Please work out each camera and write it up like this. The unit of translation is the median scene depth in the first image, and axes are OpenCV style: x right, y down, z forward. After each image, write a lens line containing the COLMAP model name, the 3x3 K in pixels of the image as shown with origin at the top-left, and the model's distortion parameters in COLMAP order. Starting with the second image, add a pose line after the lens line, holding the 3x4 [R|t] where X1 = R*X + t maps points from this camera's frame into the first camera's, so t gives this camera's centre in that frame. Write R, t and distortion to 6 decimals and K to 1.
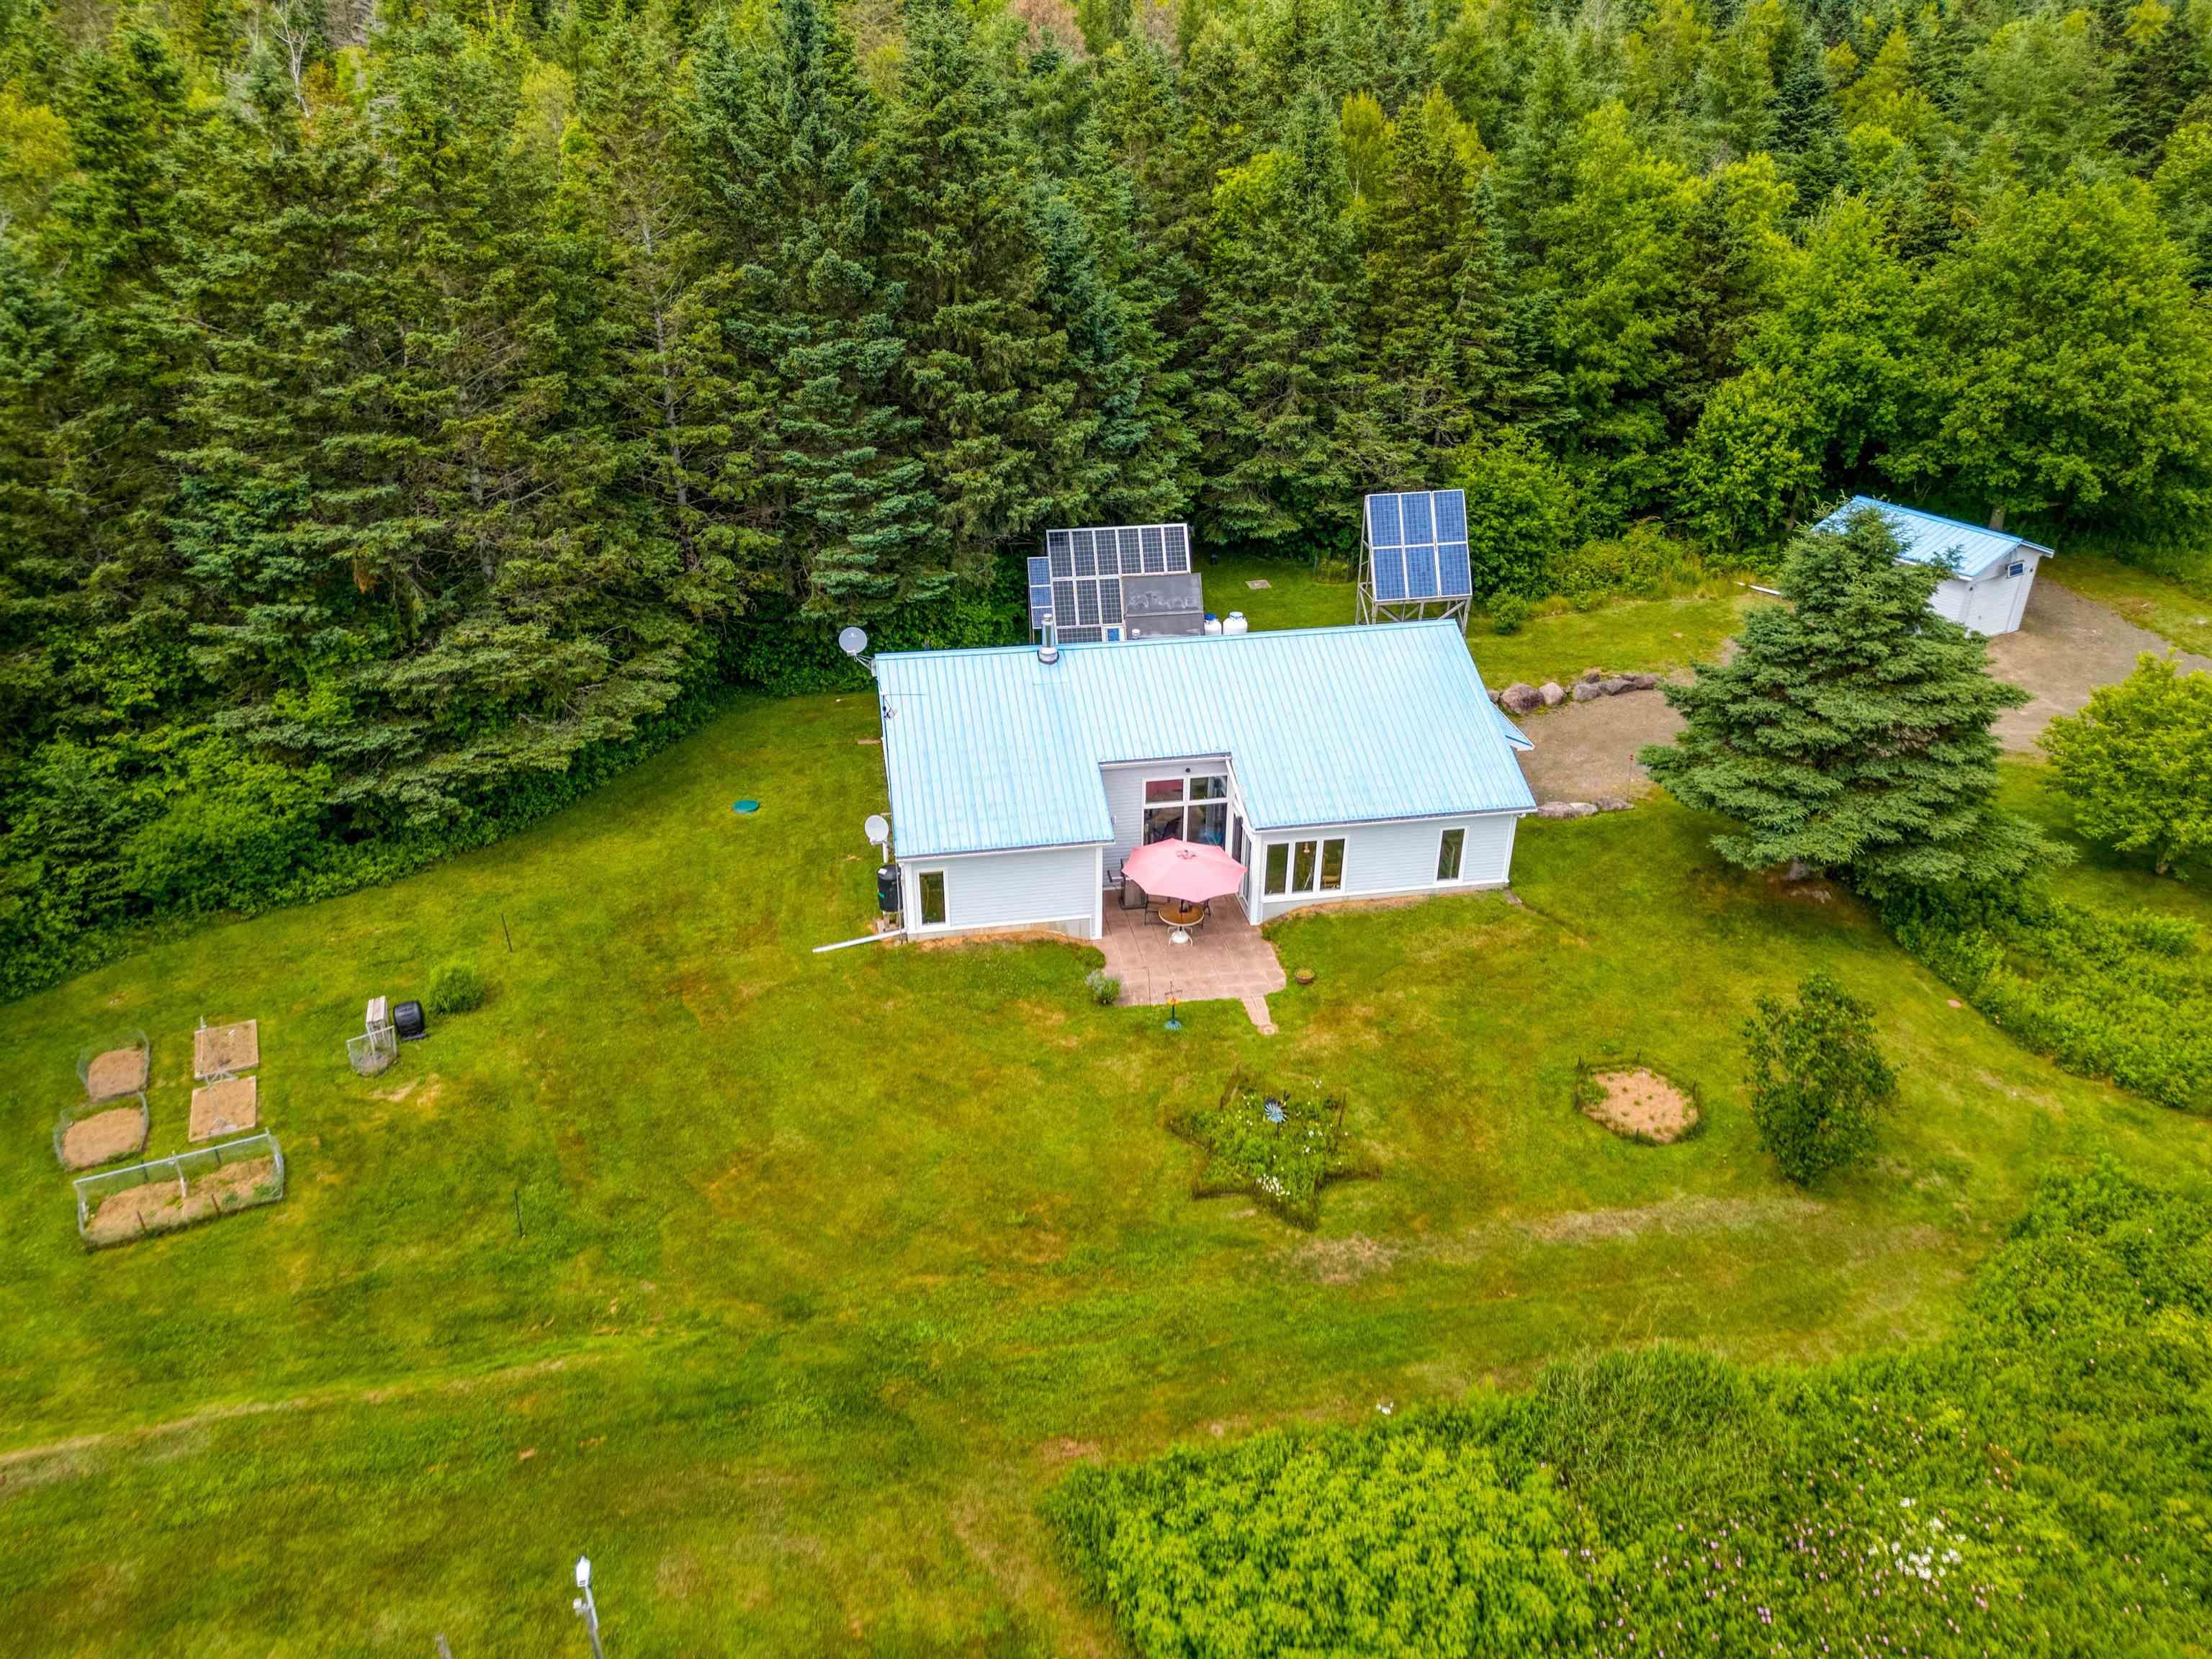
lens RADIAL K [[1544.9, 0, 1105.2], [0, 1544.9, 831.9], [0, 0, 1]] dist [0.075272, -0.084387]
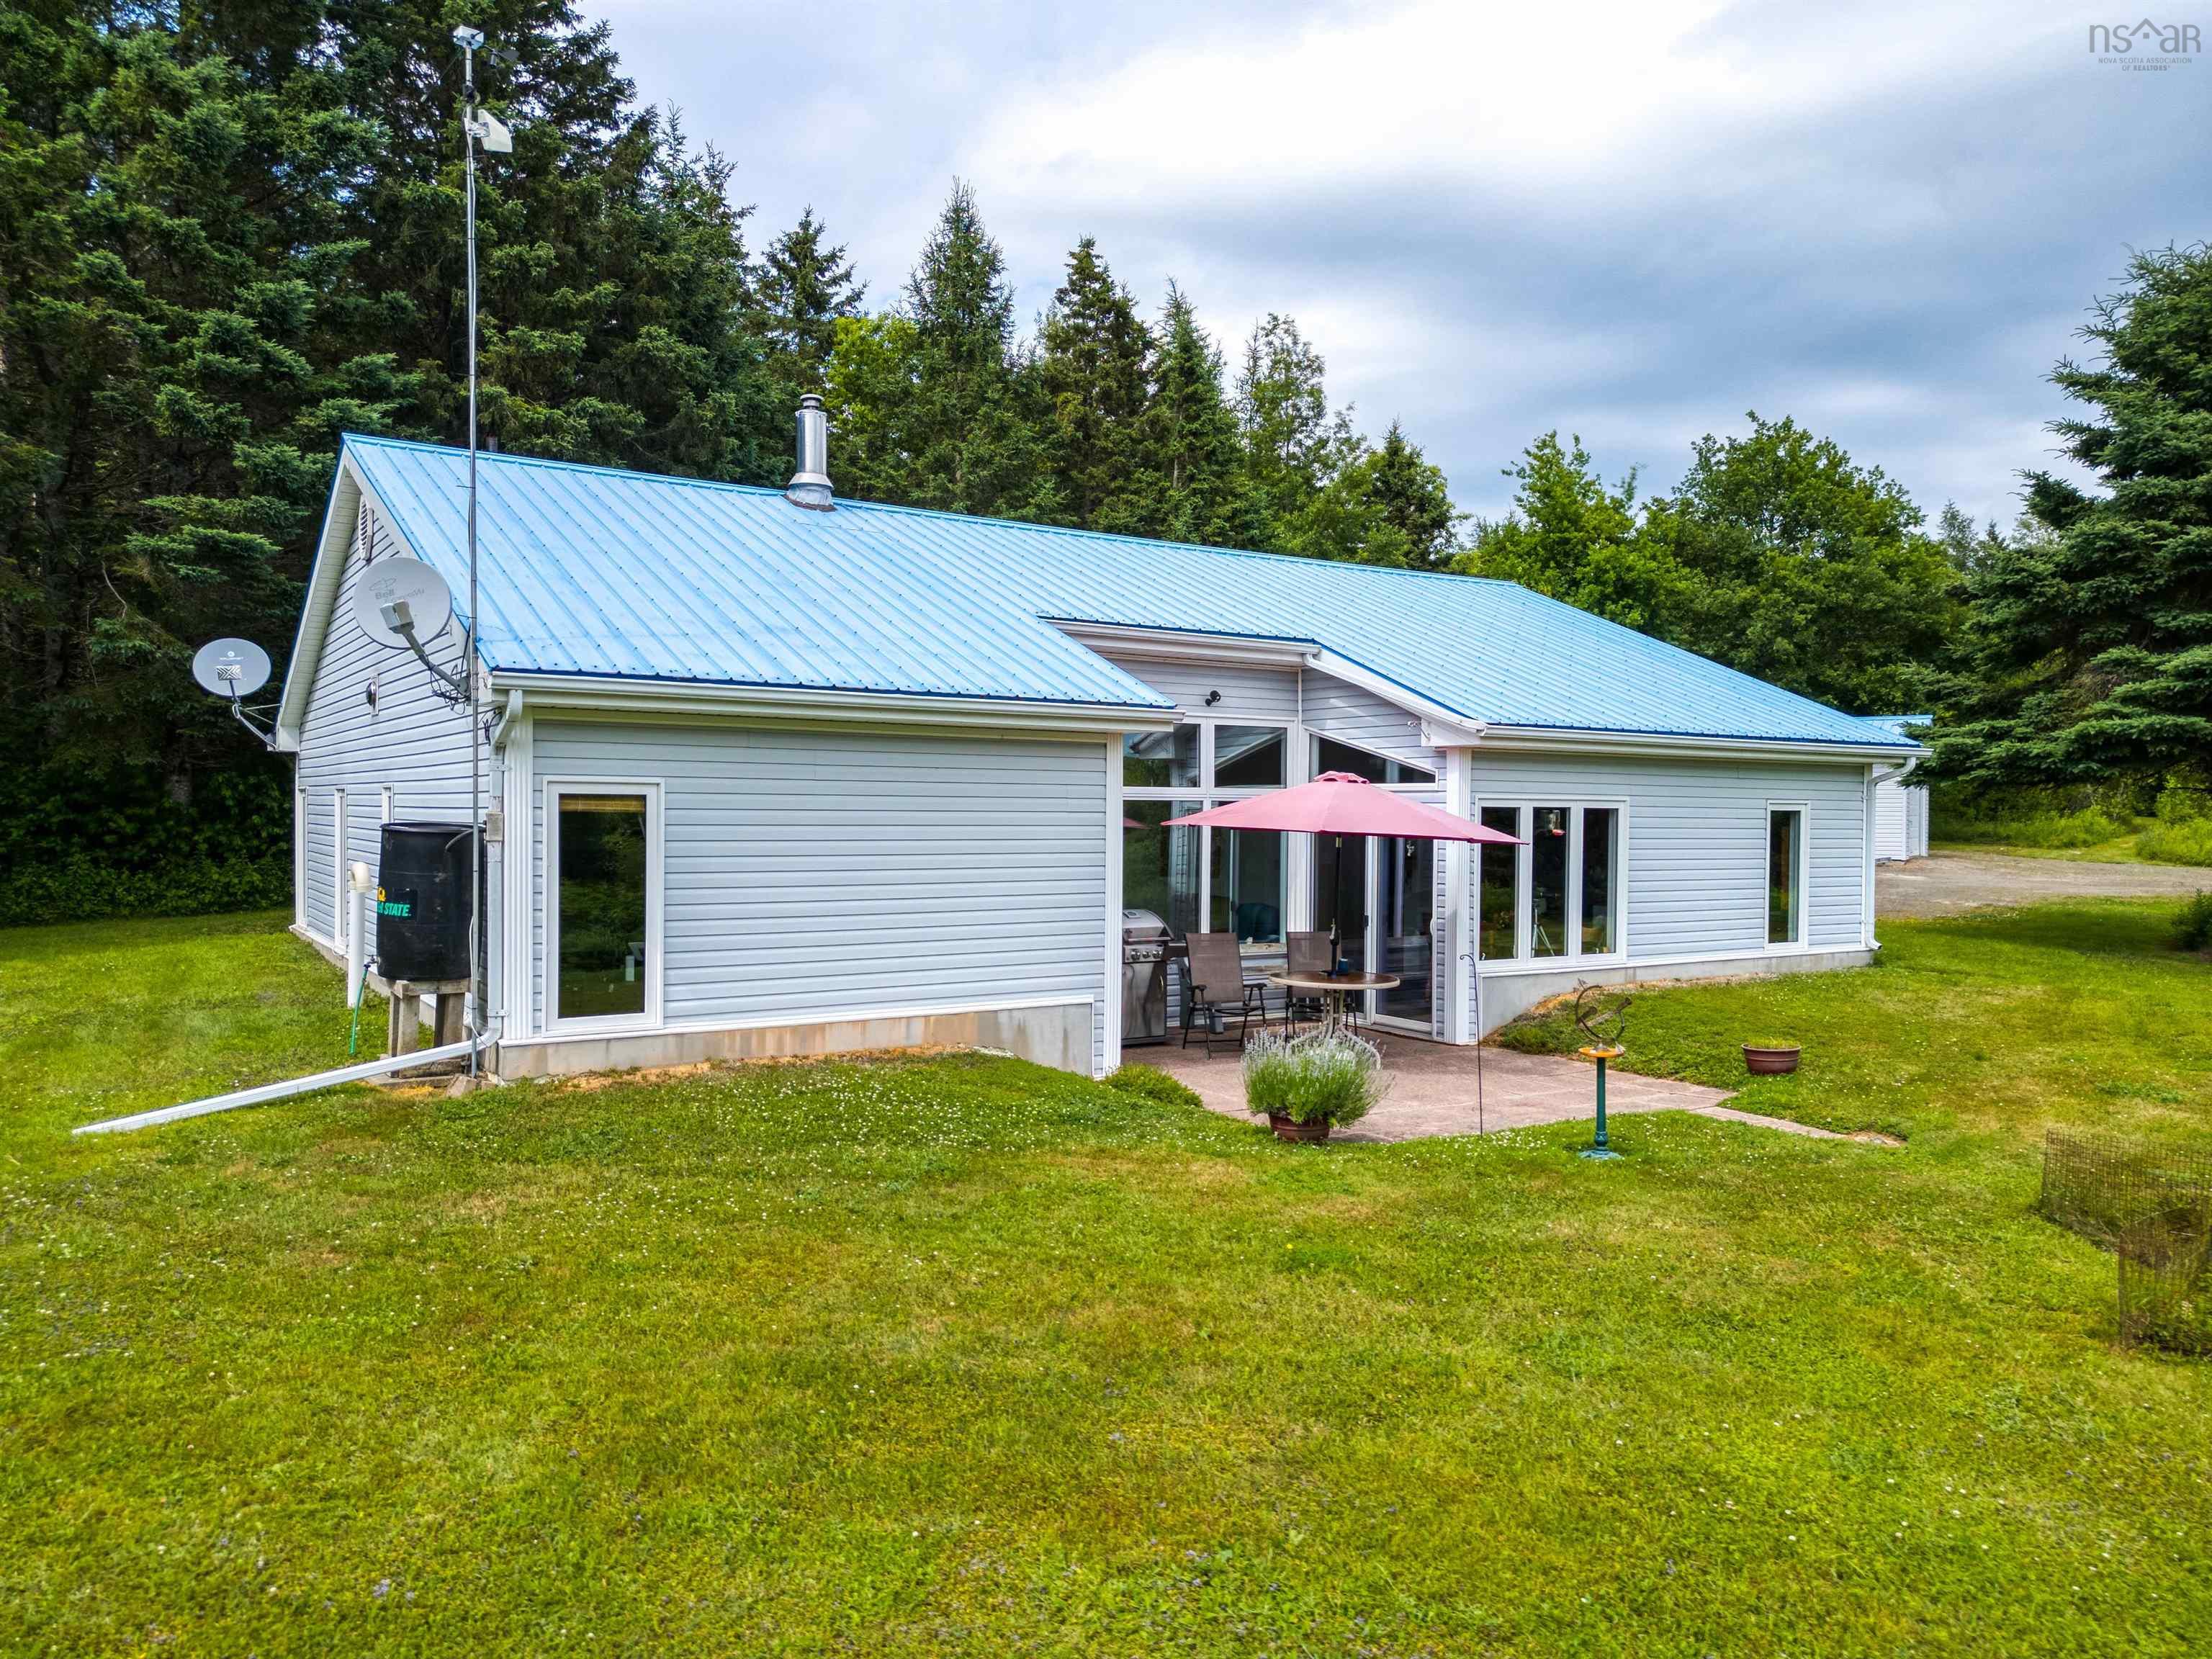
lens RADIAL K [[1544.9, 0, 1105.2], [0, 1544.9, 831.9], [0, 0, 1]] dist [0.075272, -0.084387]
pose [[0.920968, -0.001713, 0.389634, -0.130392], [0.180075, 0.888659, -0.421732, 0.157645], [-0.345529, 0.458565, 0.818735, 0.698346]]
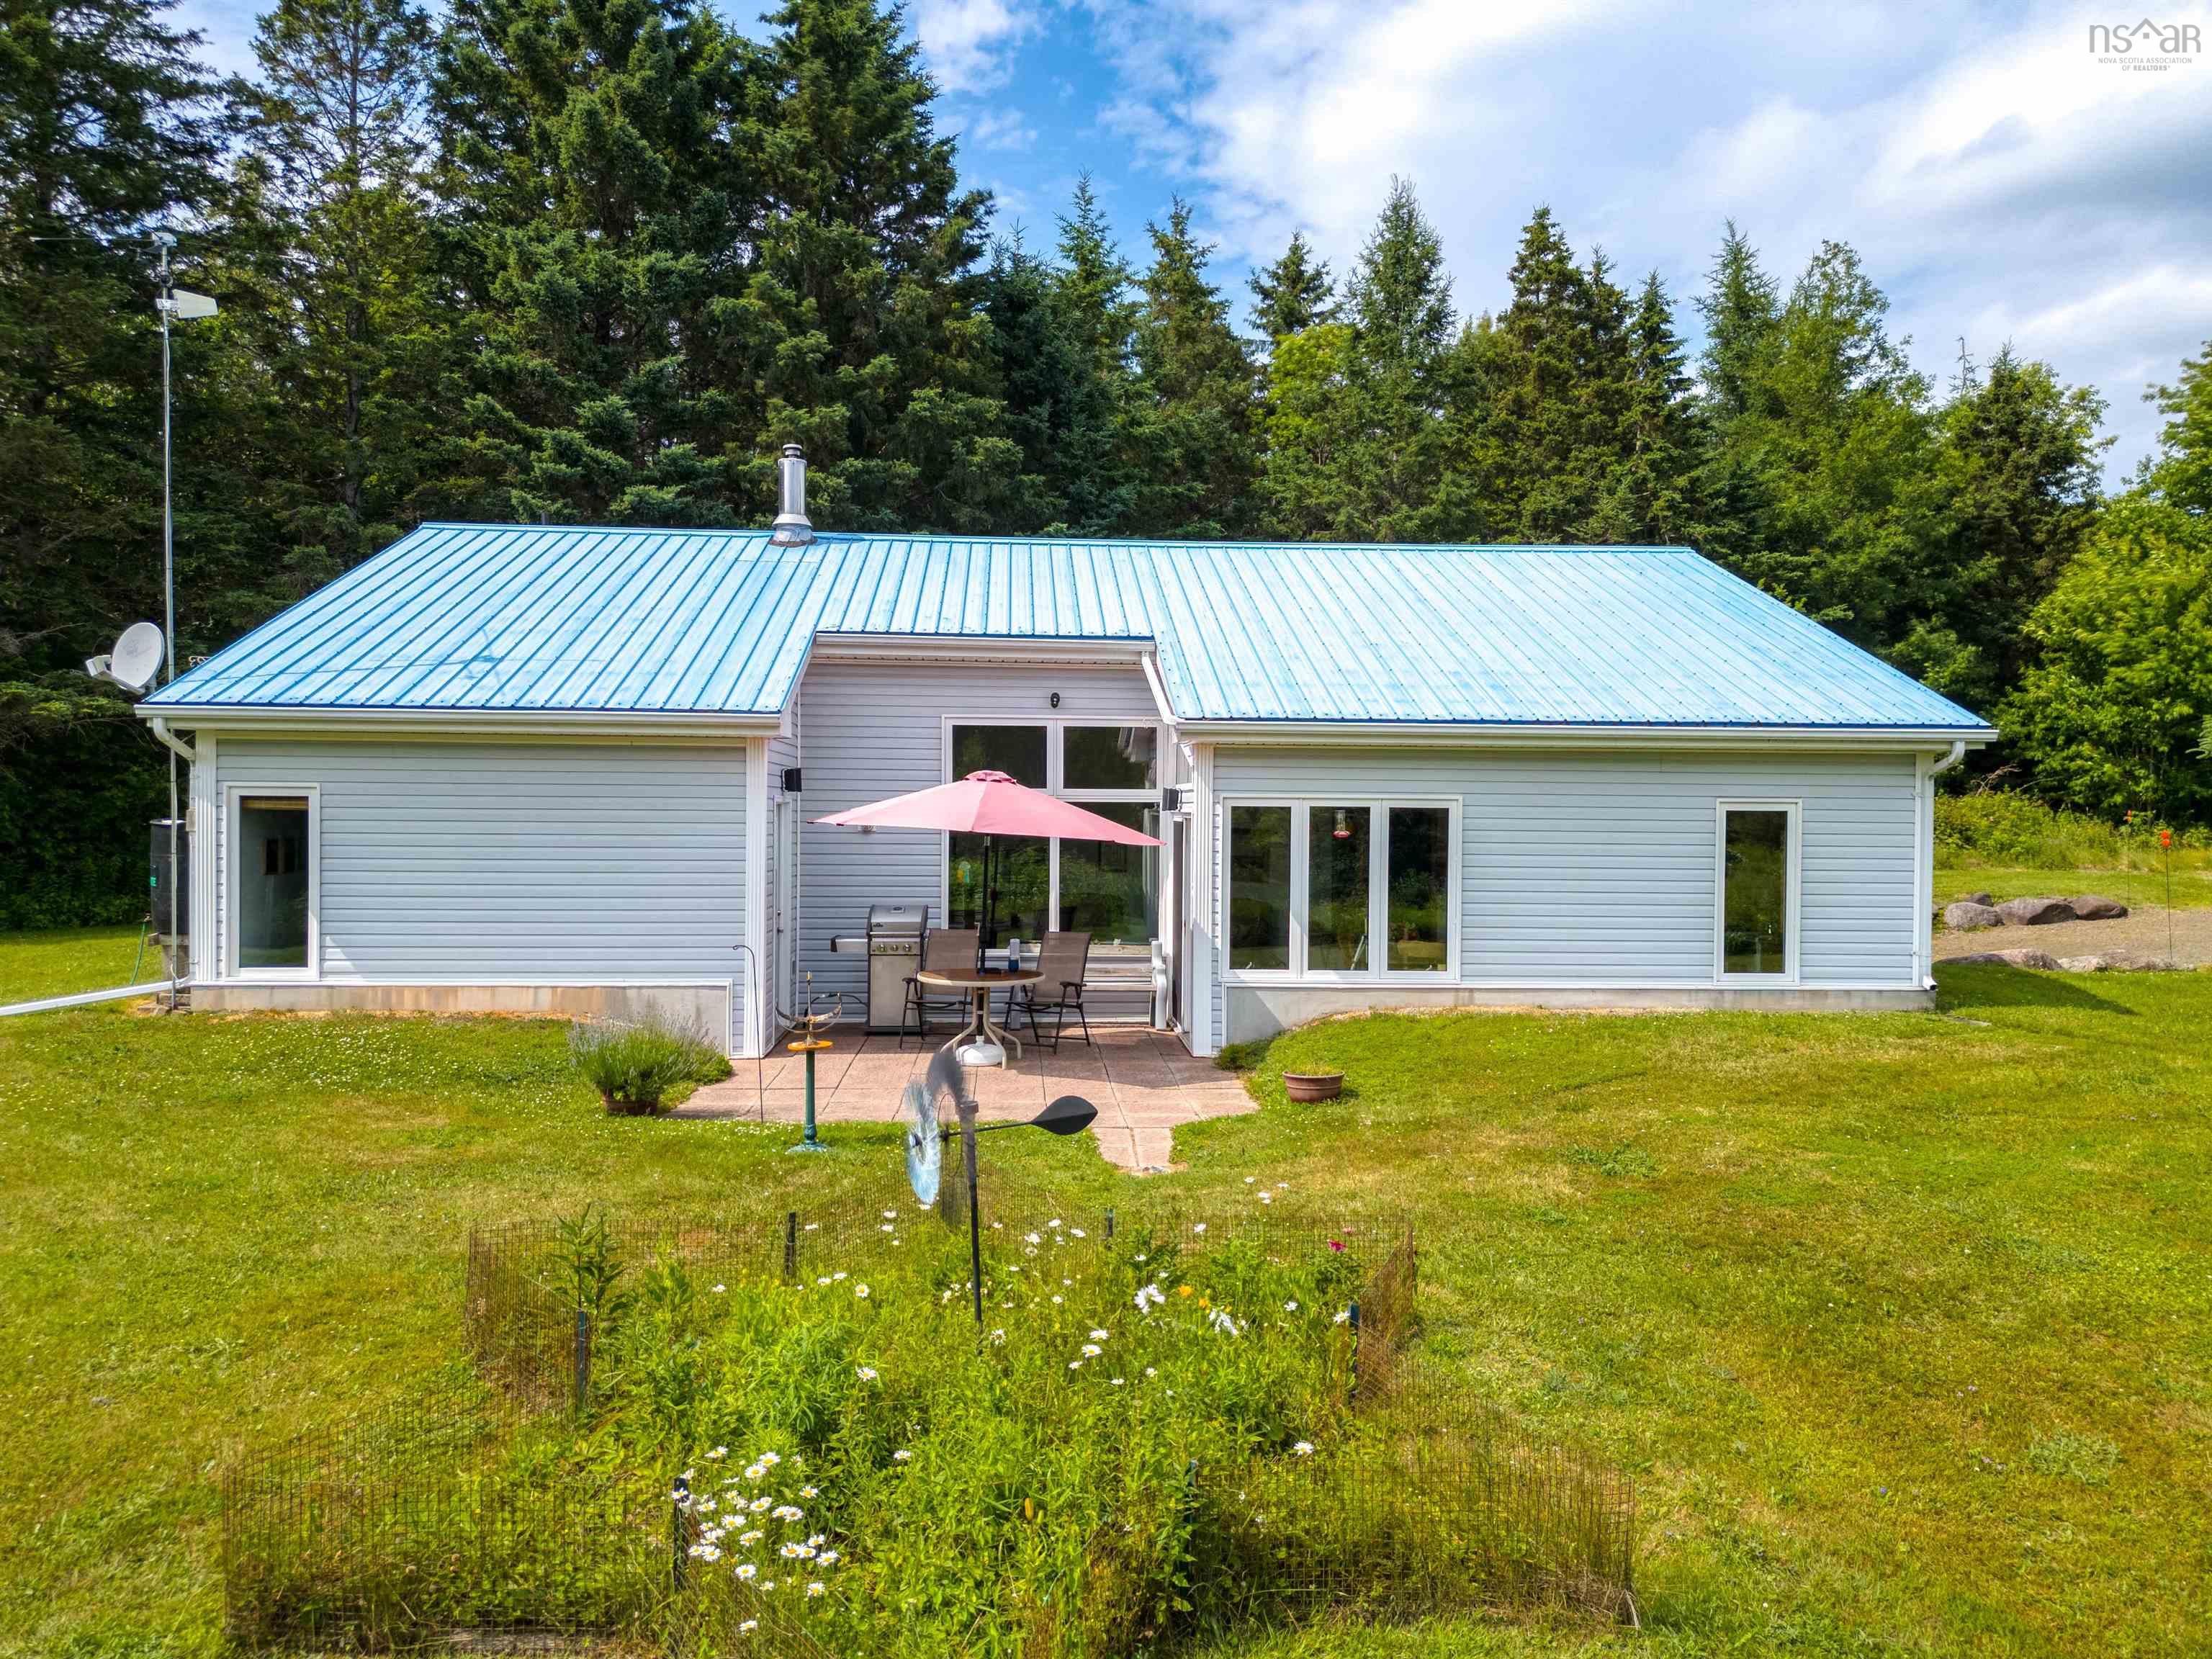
lens RADIAL K [[1558.3, 0, 1099.3], [0, 1558.3, 824.7], [0, 0, 1]] dist [0.070692, -0.071519]
pose [[0.992763, 0.005091, -0.119983, 0.115749], [-0.060666, 0.883506, -0.464474, 0.180895], [0.103642, 0.468392, 0.877421, 0.658647]]
